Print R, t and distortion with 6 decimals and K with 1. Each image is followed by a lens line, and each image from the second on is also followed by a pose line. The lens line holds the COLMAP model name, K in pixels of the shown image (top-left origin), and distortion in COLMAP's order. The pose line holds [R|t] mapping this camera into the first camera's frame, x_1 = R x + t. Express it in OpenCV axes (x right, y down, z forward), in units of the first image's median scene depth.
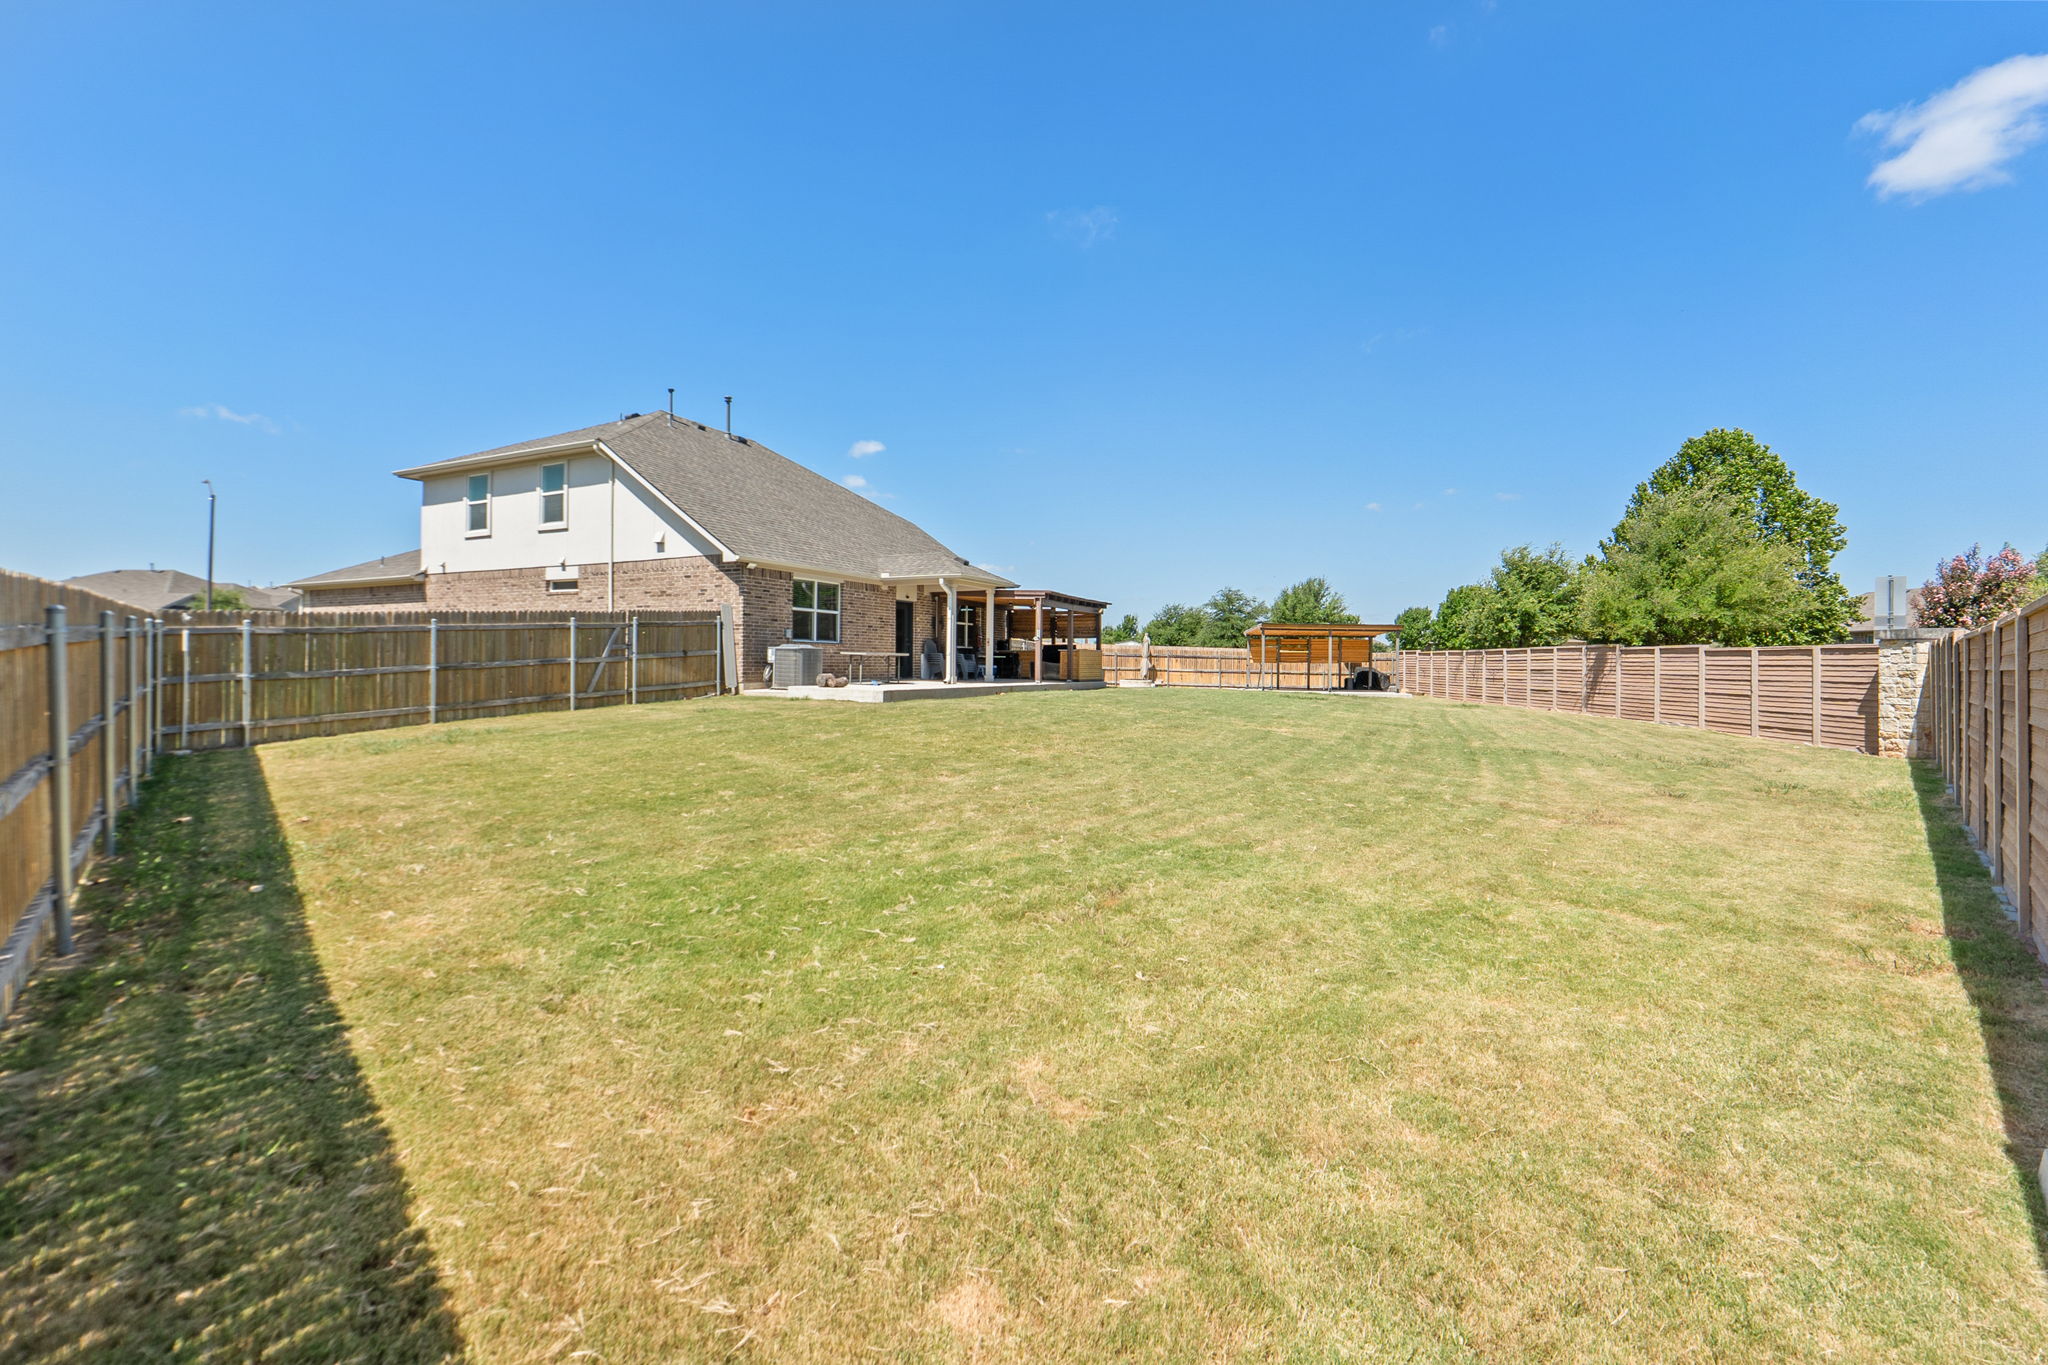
lens RADIAL K [[866.9, 0, 1030.4], [0, 866.9, 673.5], [0, 0, 1]] dist [-0.012714, 0.000364]
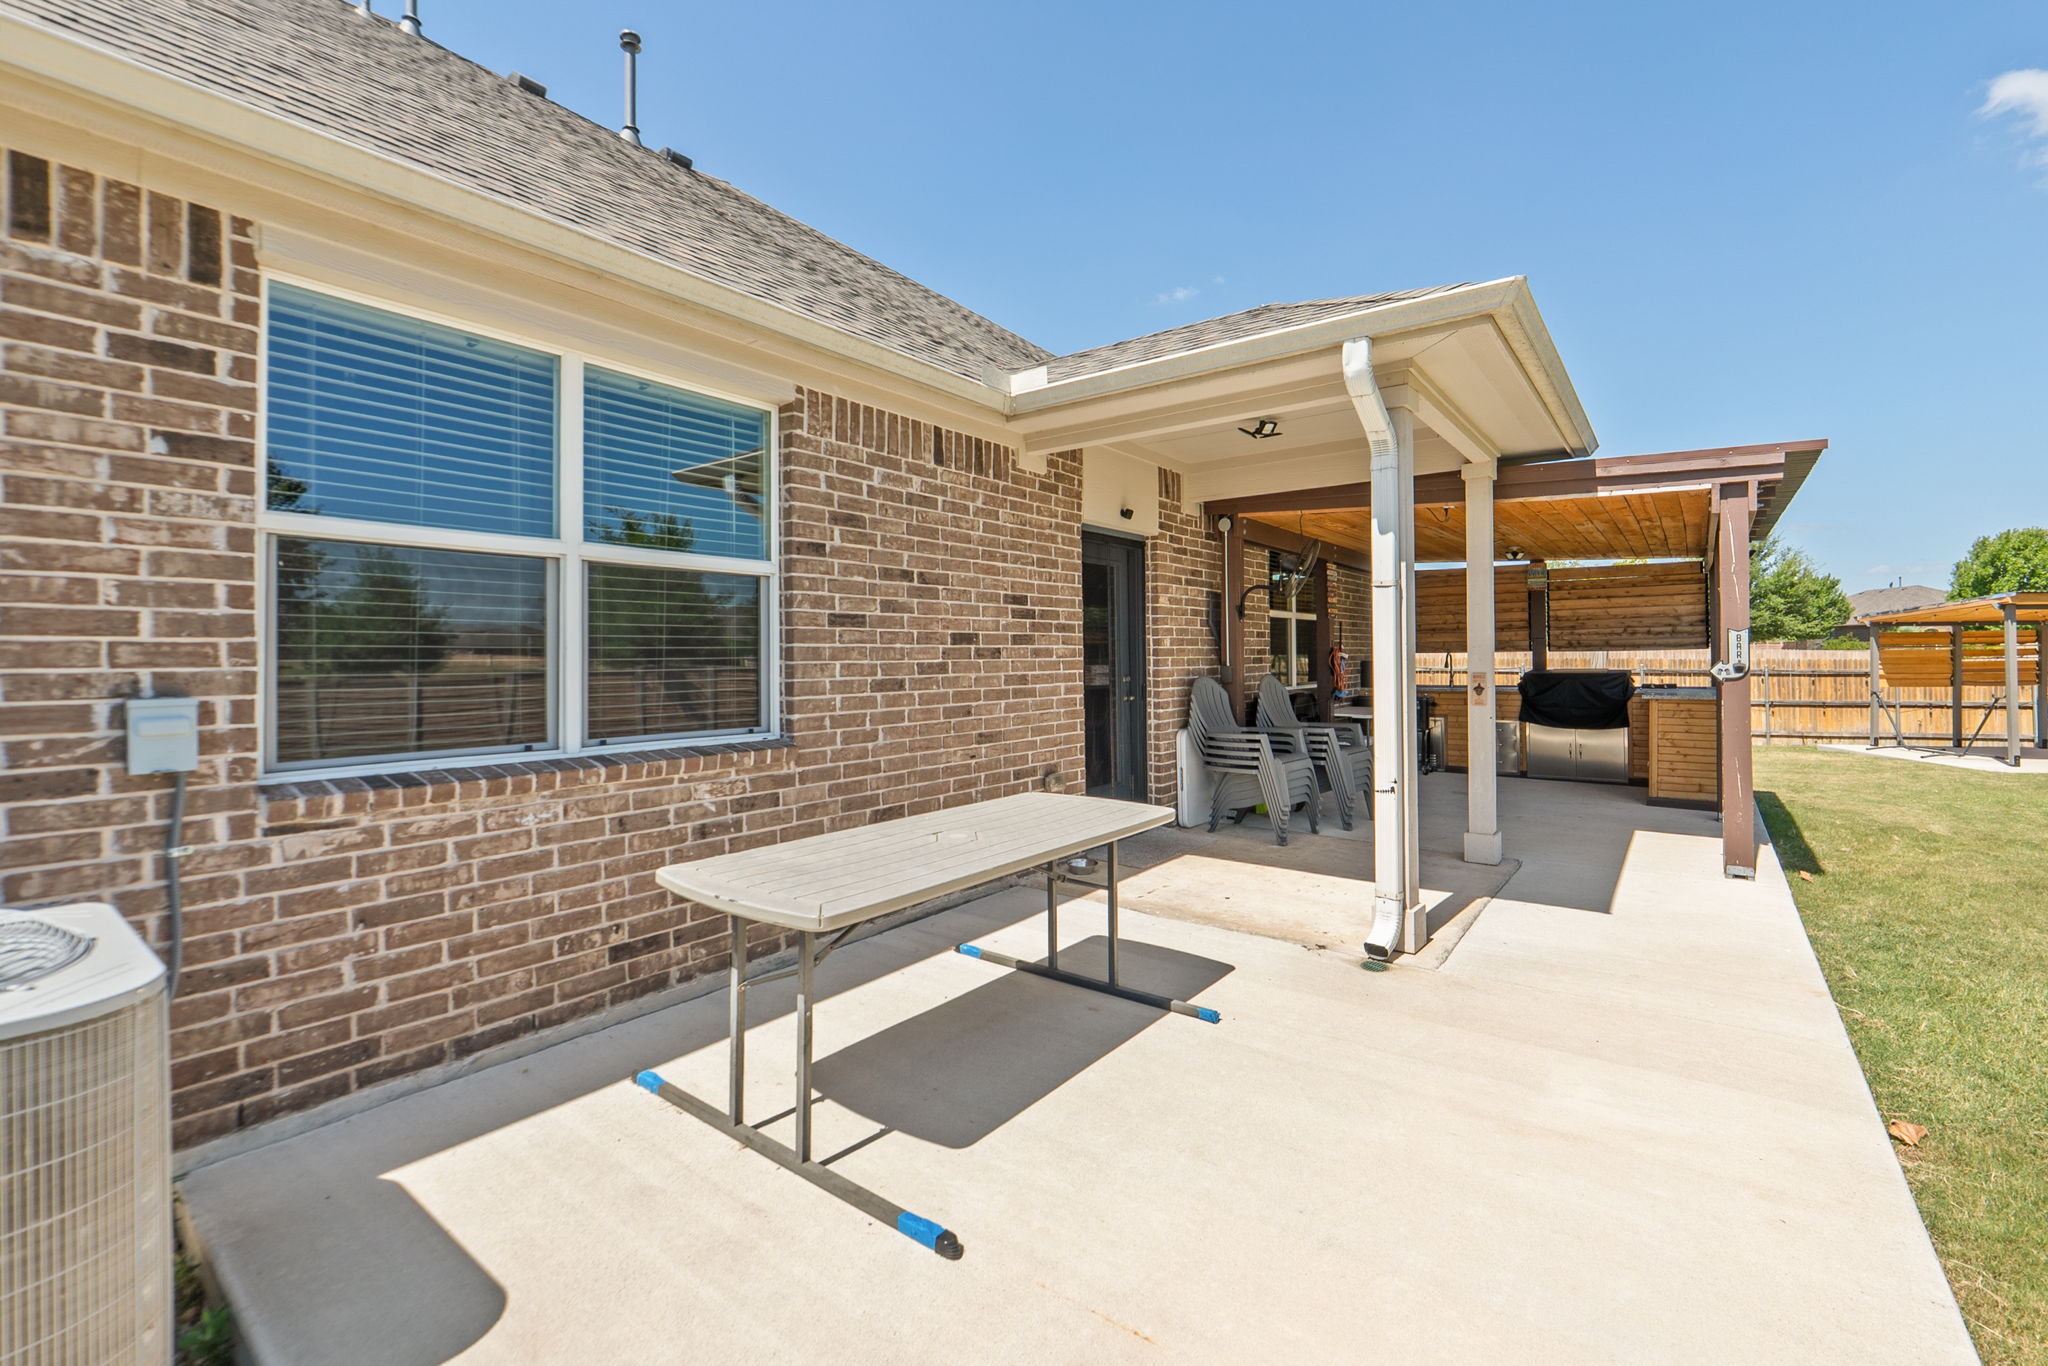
lens RADIAL K [[866.9, 0, 1030.4], [0, 866.9, 674.0], [0, 0, 1]] dist [-0.012714, 0.000364]
pose [[0.980311, -0.012049, -0.197092, -0.127976], [0.013617, 0.999885, 0.006605, -0.046611], [0.196990, -0.009159, 0.980363, 0.796885]]
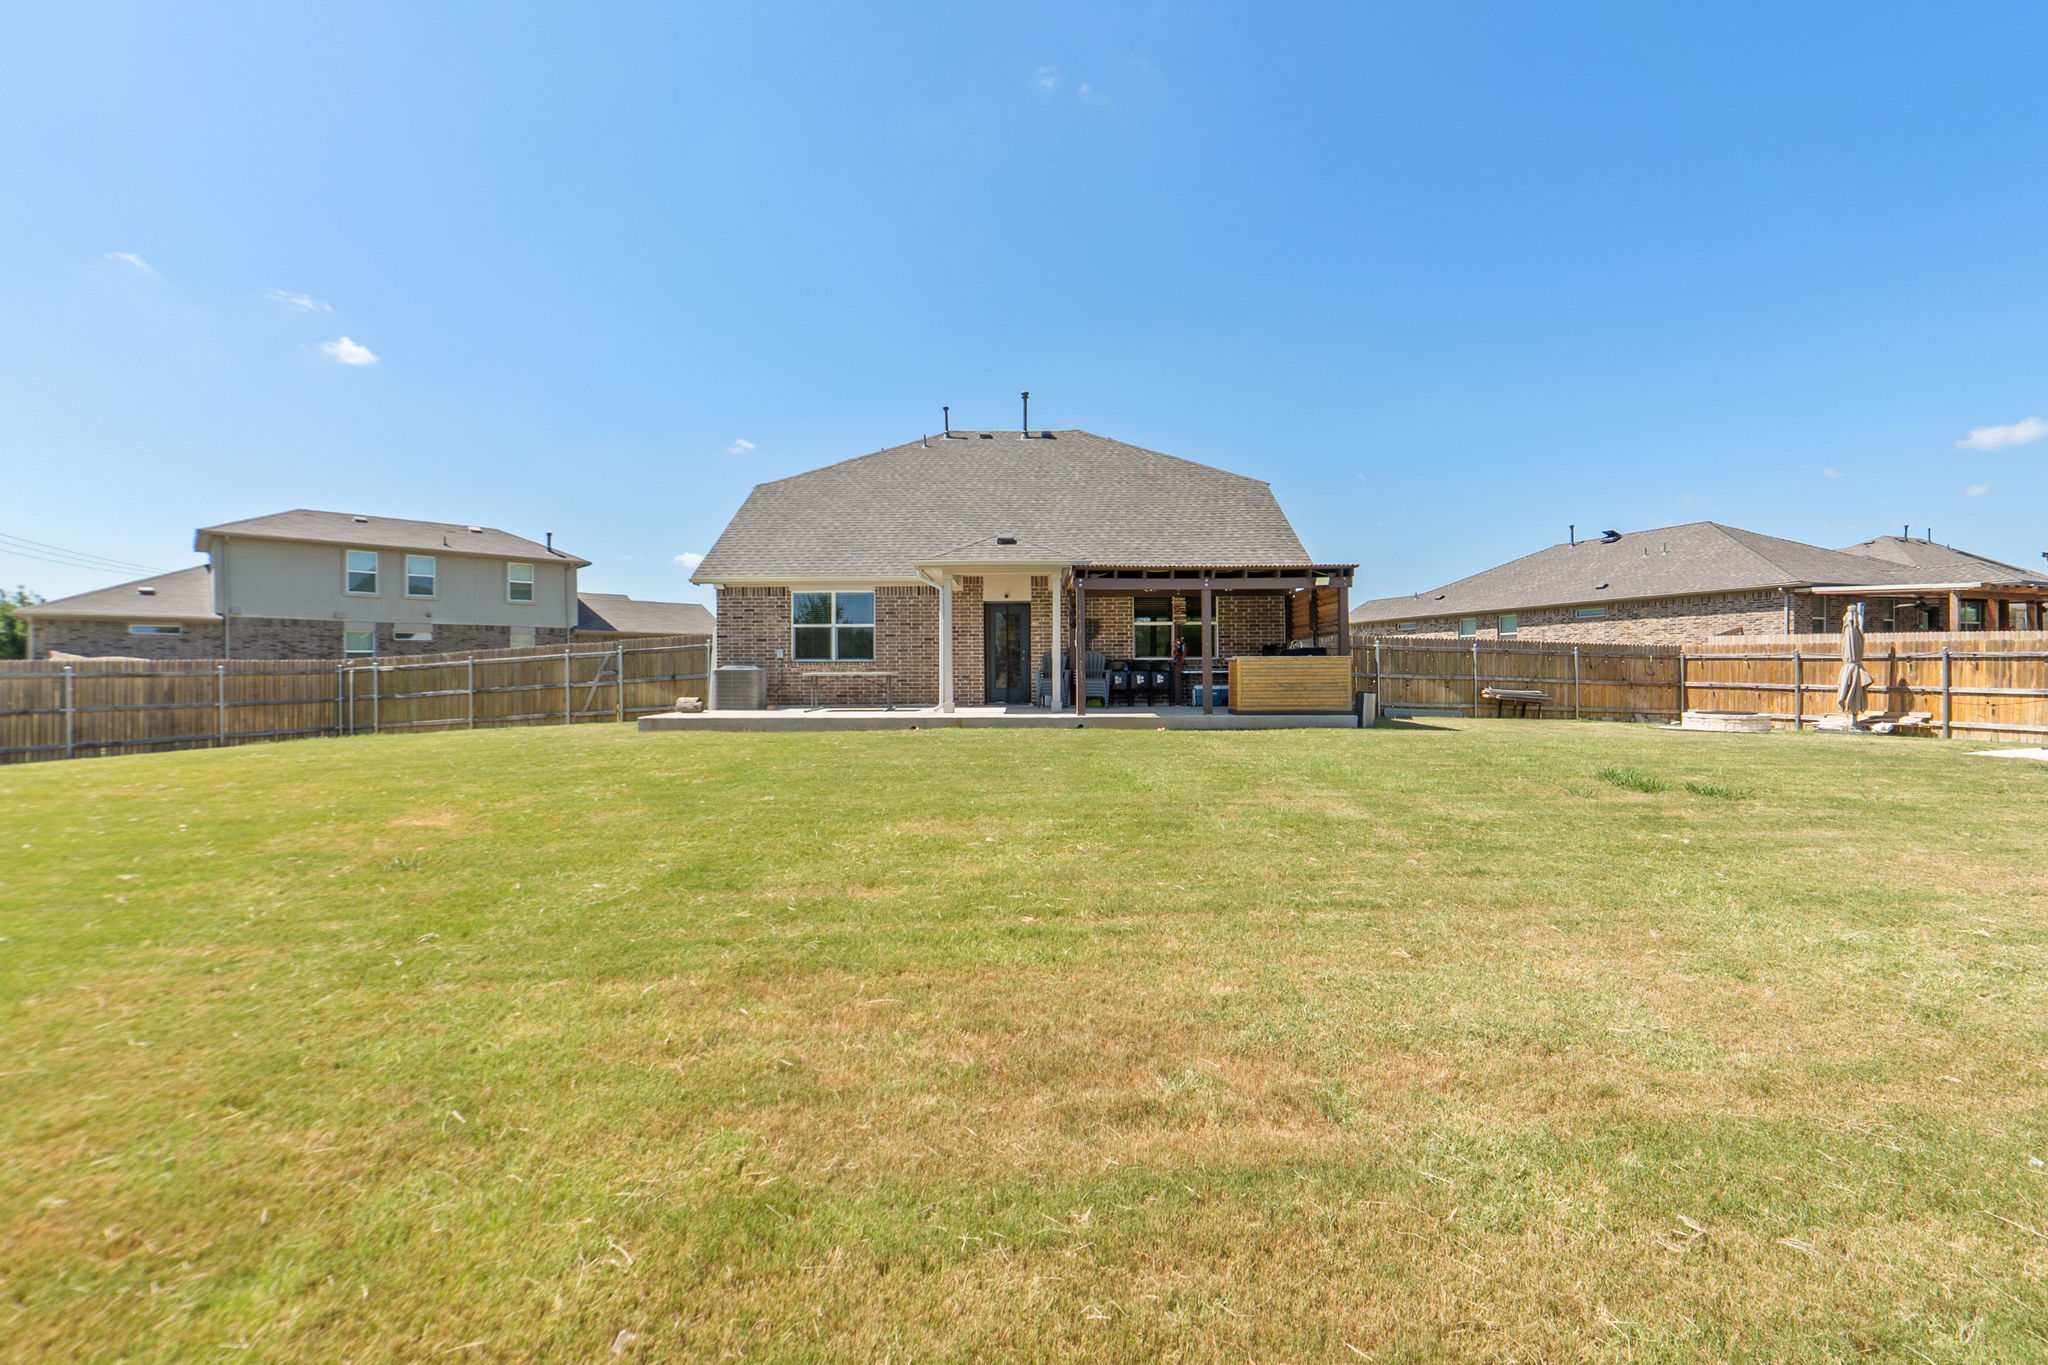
lens RADIAL K [[898.9, 0, 1024.0], [0, 898.9, 682.5], [0, 0, 1]] dist [-0.001555, 0.000075]
pose [[0.399331, -0.009247, -0.916760, 0.622266], [-0.002915, 0.999931, -0.011356, -0.004154], [0.916802, 0.007207, 0.399276, 0.748000]]
